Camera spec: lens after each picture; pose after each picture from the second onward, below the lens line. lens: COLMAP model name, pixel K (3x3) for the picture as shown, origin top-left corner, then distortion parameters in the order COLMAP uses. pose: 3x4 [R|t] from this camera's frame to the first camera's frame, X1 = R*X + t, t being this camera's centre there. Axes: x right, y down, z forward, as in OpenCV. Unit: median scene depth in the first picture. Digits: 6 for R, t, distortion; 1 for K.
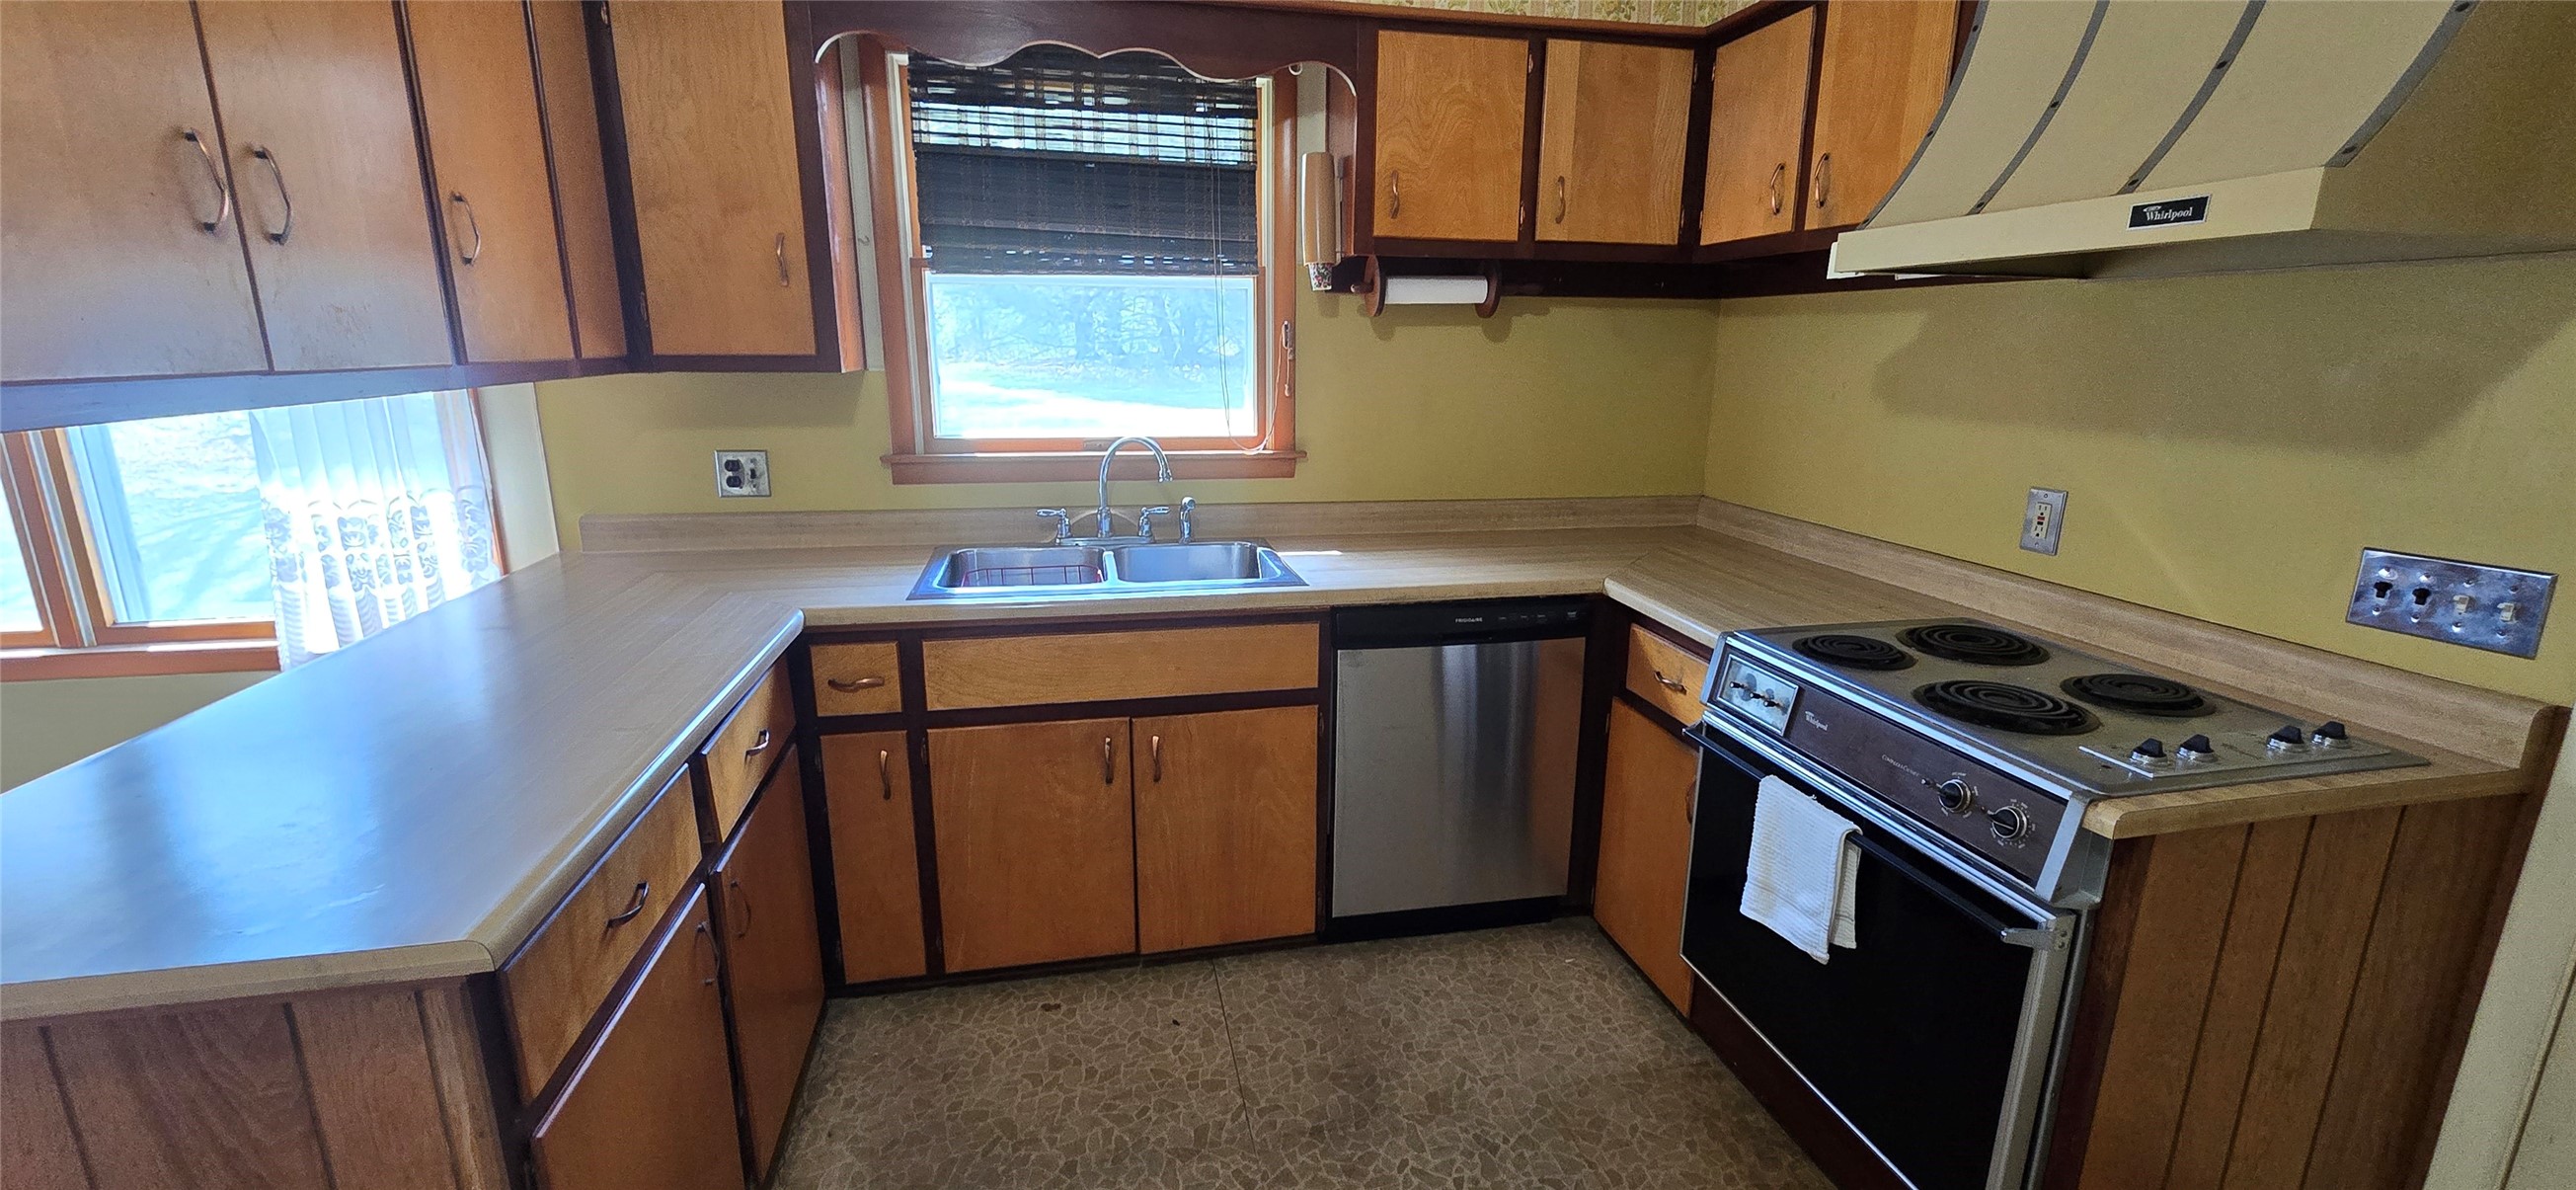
lens RADIAL K [[1061.0, 0, 1294.3], [0, 1061.0, 600.6], [0, 0, 1]] dist [-0.001409, -0.000084]
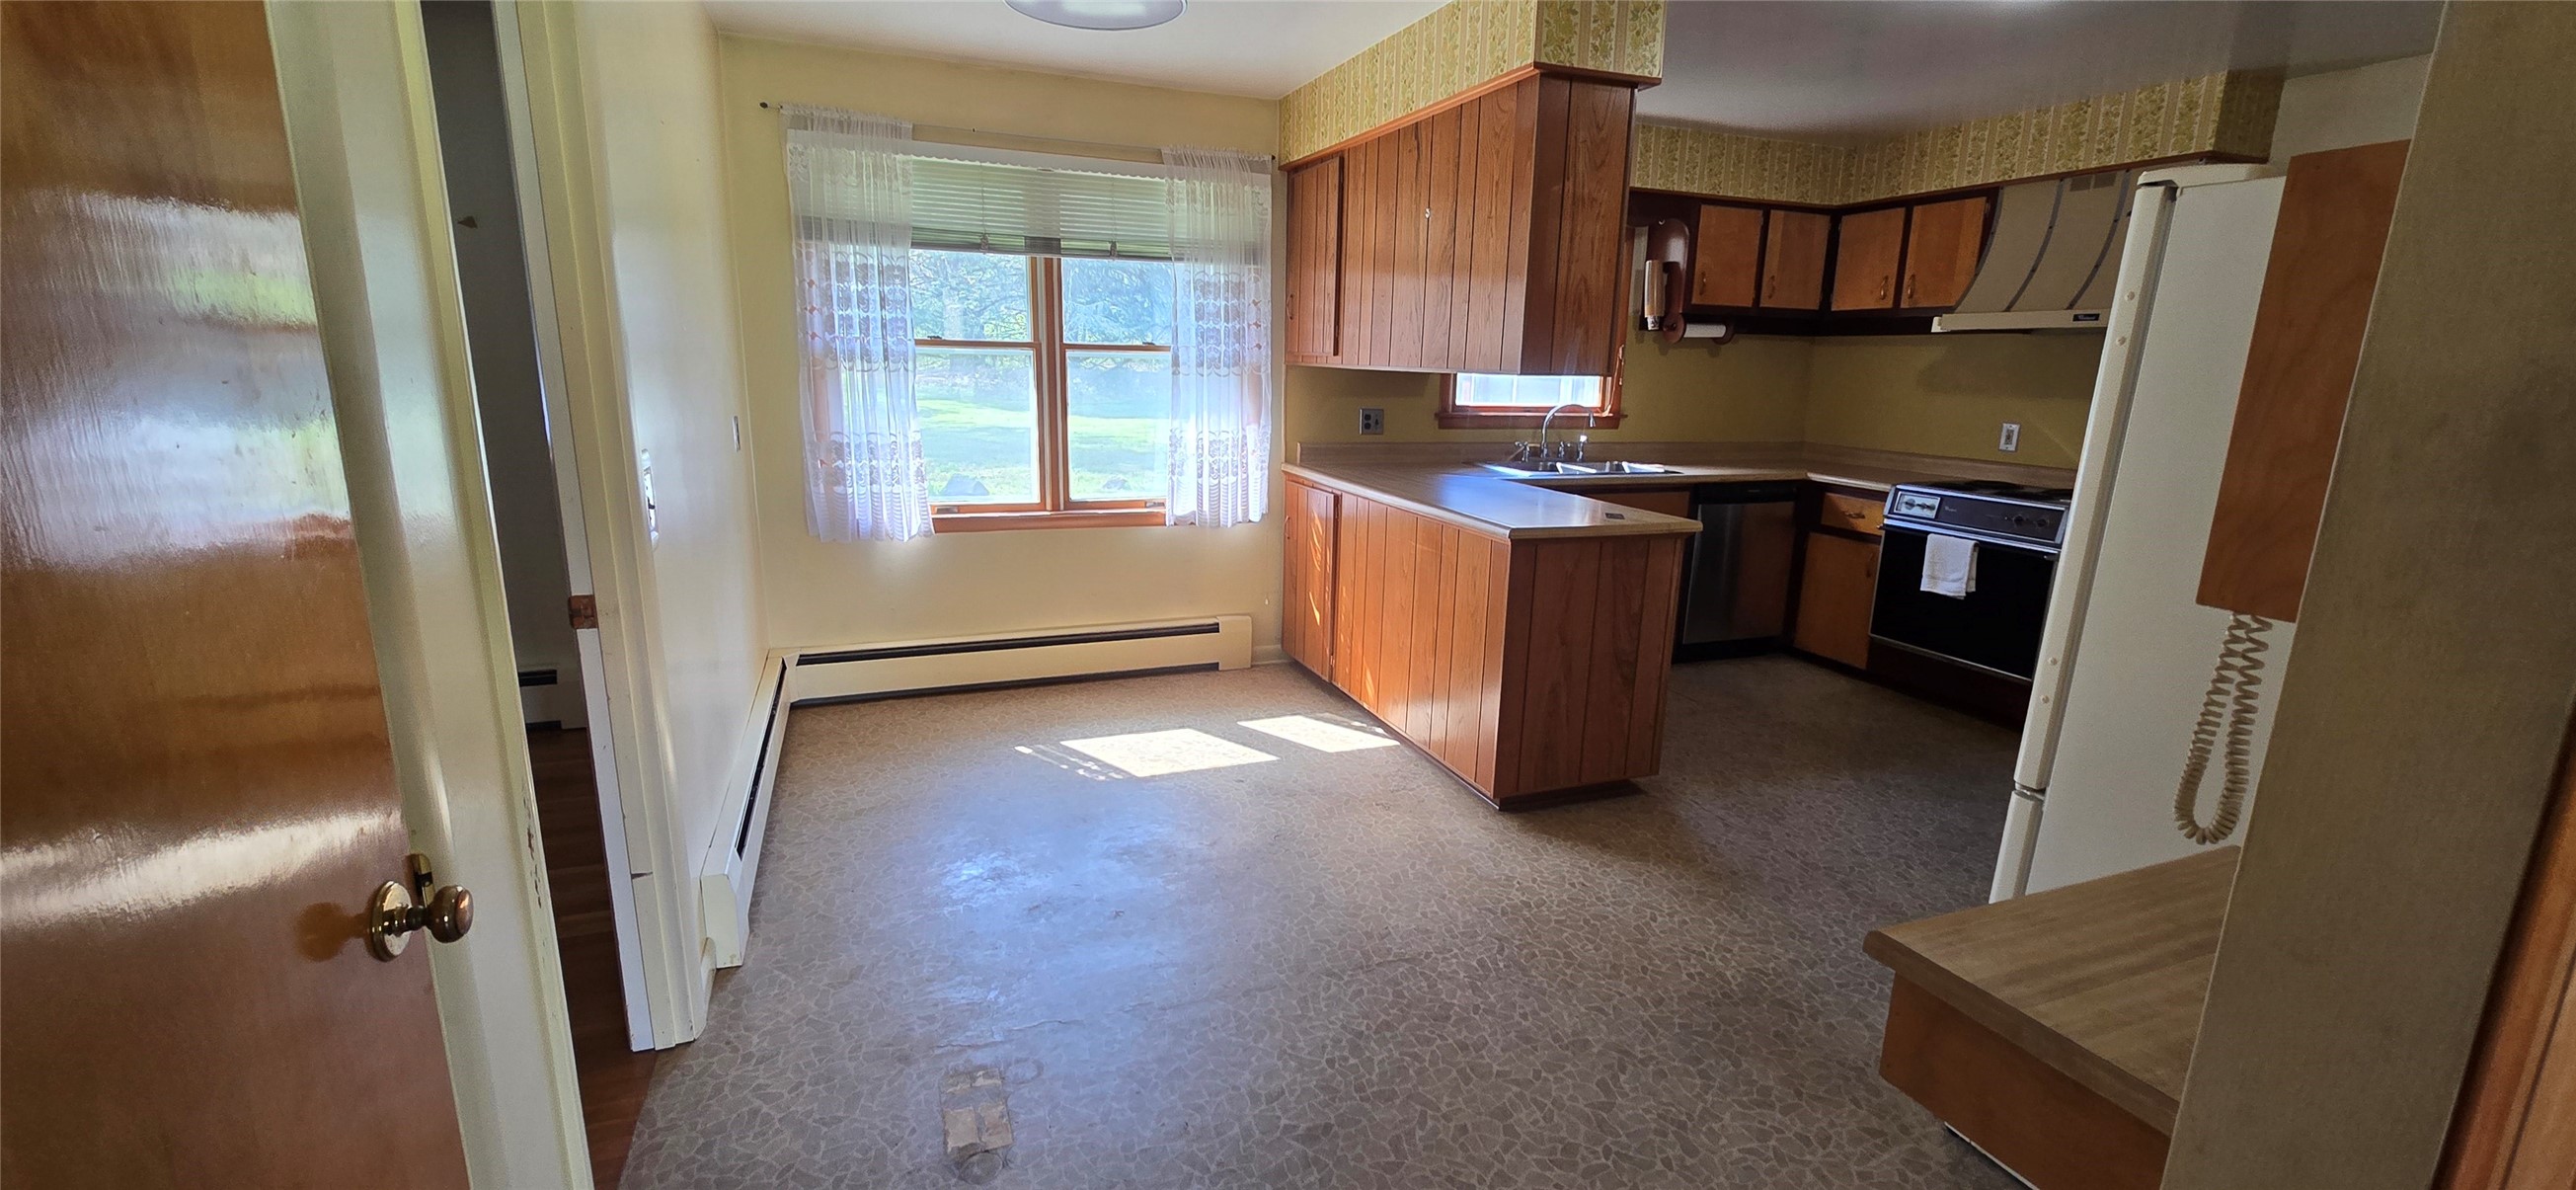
lens RADIAL K [[1061.0, 0, 1294.3], [0, 1061.0, 600.6], [0, 0, 1]] dist [-0.001409, -0.000084]
pose [[0.984699, -0.024854, 0.172480, -1.060312], [0.027364, 0.999551, -0.012191, 0.228973], [-0.172099, 0.016725, 0.984938, -0.864007]]
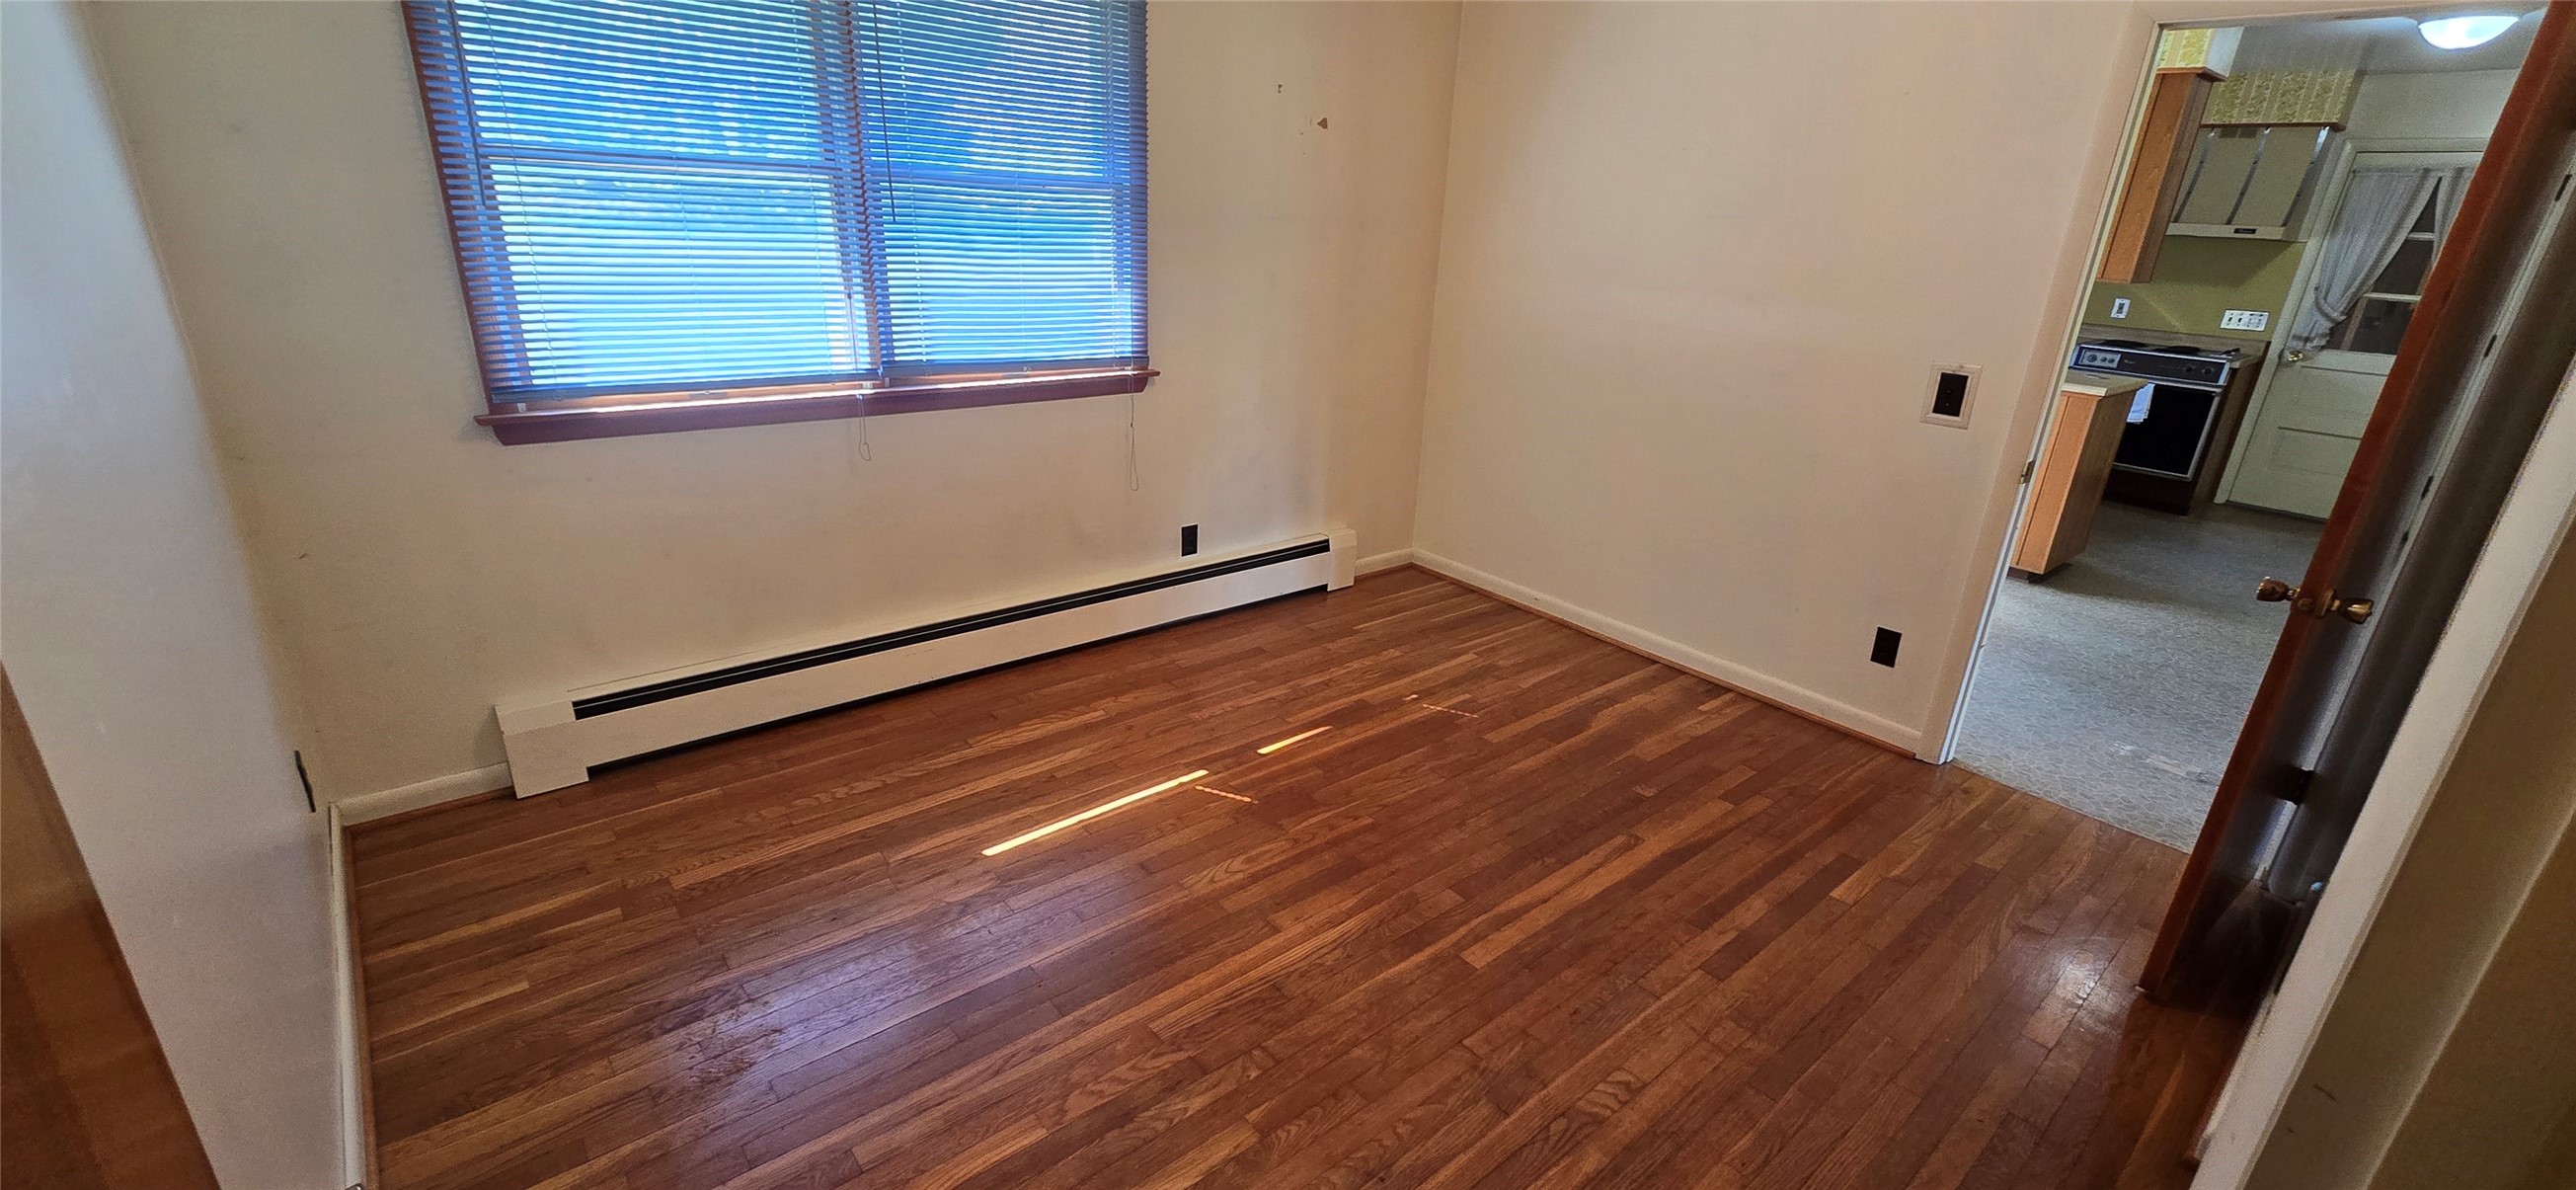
lens RADIAL K [[1061.0, 0, 1294.3], [0, 1061.0, 600.6], [0, 0, 1]] dist [-0.001409, -0.000084]
pose [[0.875382, -0.133296, 0.464692, -2.751210], [0.071193, 0.986301, 0.148804, 0.126789], [-0.478161, -0.097178, 0.872879, -0.640294]]
